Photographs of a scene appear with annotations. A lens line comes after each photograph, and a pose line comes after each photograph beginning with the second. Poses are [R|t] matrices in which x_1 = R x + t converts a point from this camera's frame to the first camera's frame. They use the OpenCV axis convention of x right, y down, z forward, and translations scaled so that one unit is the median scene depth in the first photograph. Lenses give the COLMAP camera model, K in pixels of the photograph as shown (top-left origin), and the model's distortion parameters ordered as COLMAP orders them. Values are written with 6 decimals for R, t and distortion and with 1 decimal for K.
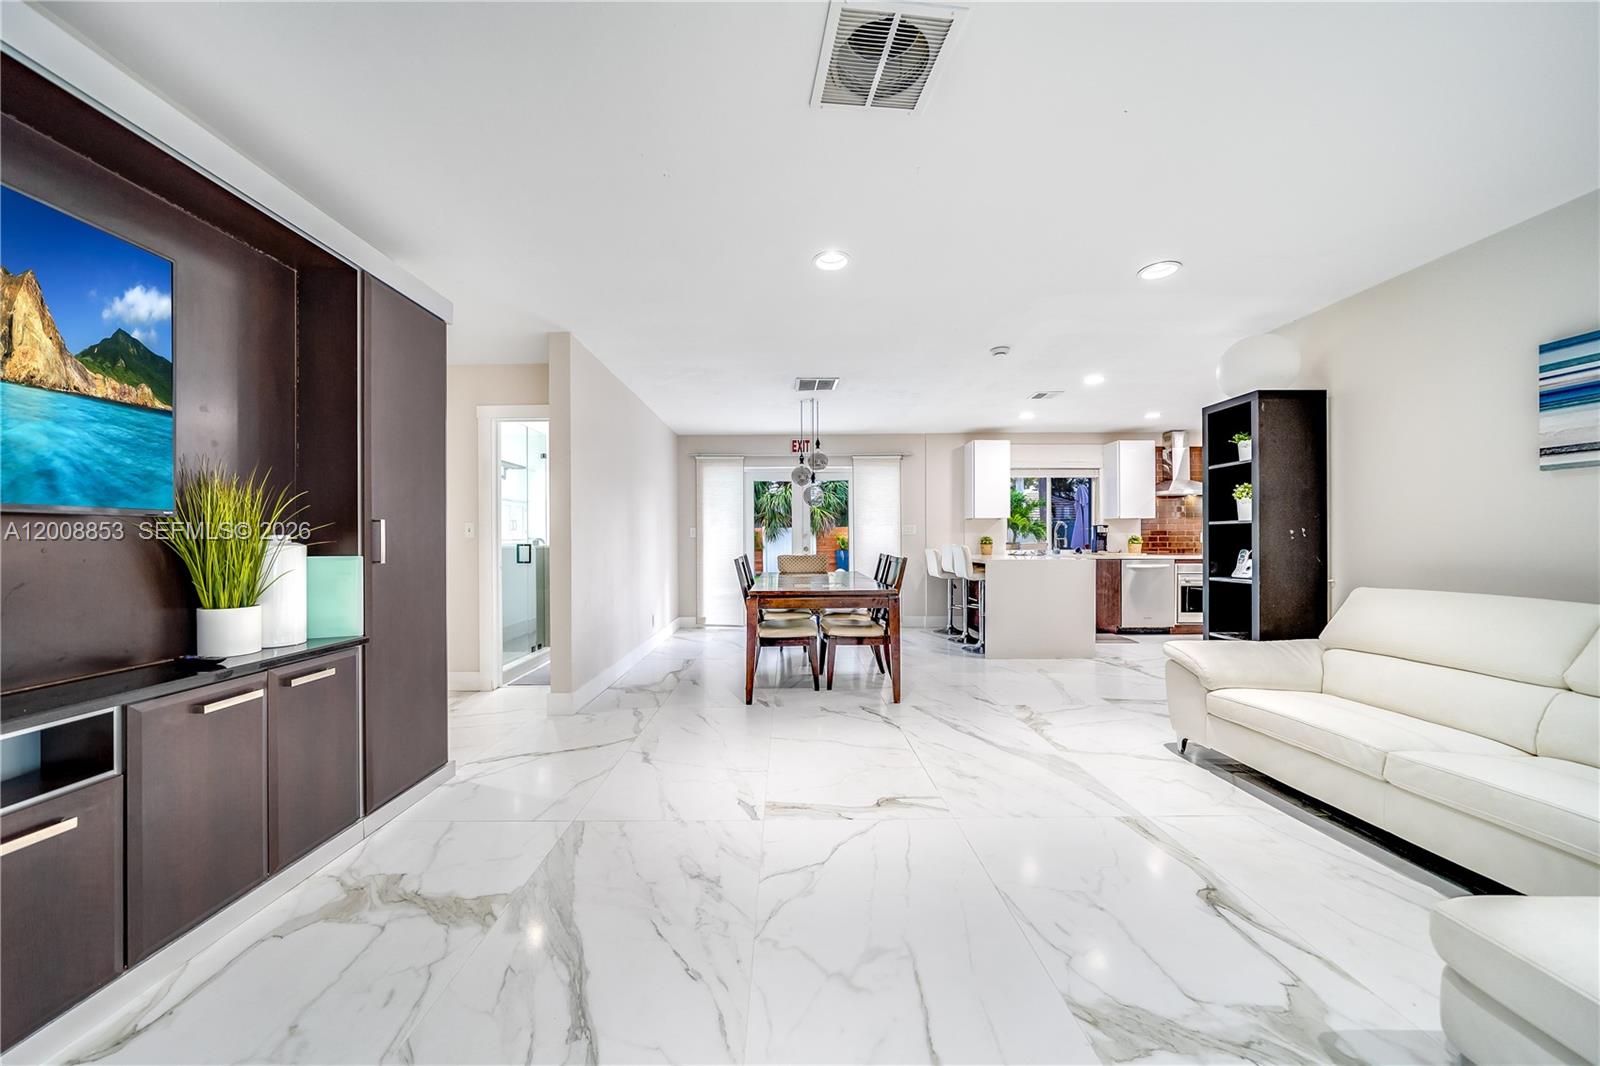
lens RADIAL K [[562.5, 0, 788.6], [0, 562.5, 540.2], [0, 0, 1]] dist [-0.005065, -0.000259]
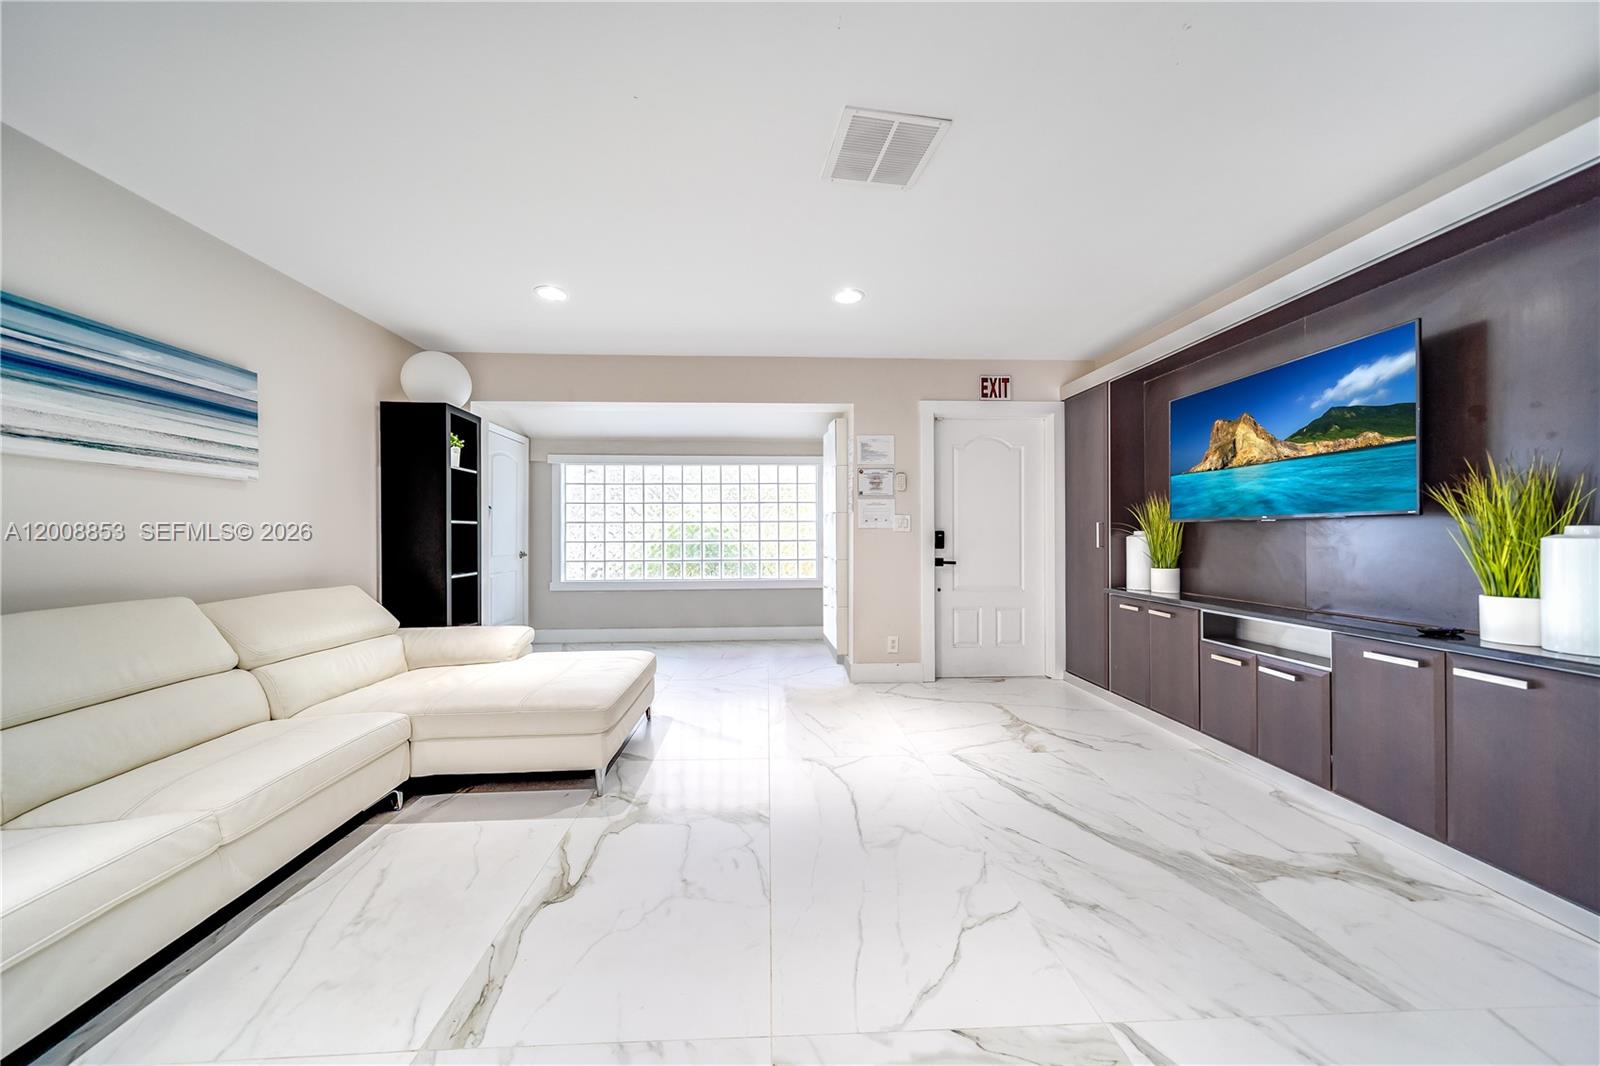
lens RADIAL K [[543.3, 0, 791.4], [0, 543.3, 539.5], [0, 0, 1]] dist [0.001630, 0.000004]
pose [[-0.999208, 0.006610, -0.039236, 0.199942], [0.006283, 0.999944, 0.008469, -0.001531], [0.039290, 0.008216, -0.999194, 1.048111]]
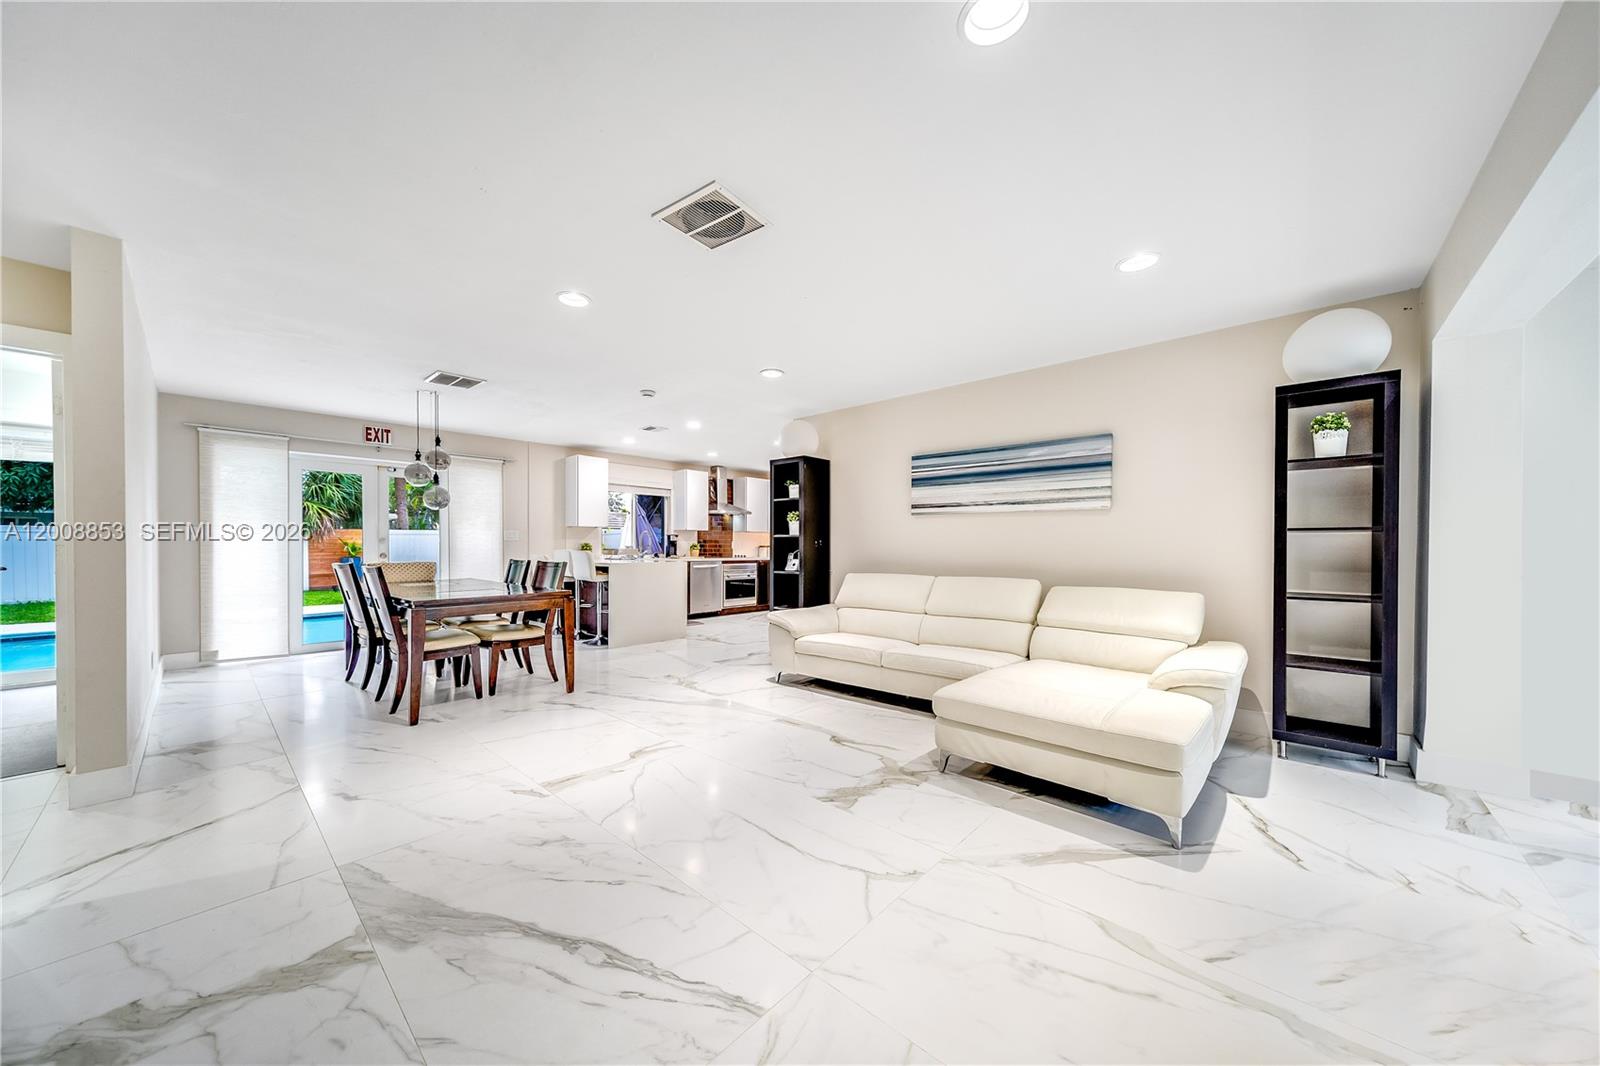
lens RADIAL K [[551.0, 0, 789.6], [0, 551.0, 551.2], [0, 0, 1]] dist [0.005049, -0.000137]
pose [[0.678709, -0.001931, 0.734405, -0.364464], [-0.004555, 0.999966, 0.006838, 0.000501], [-0.734393, -0.007986, 0.678677, -0.064394]]
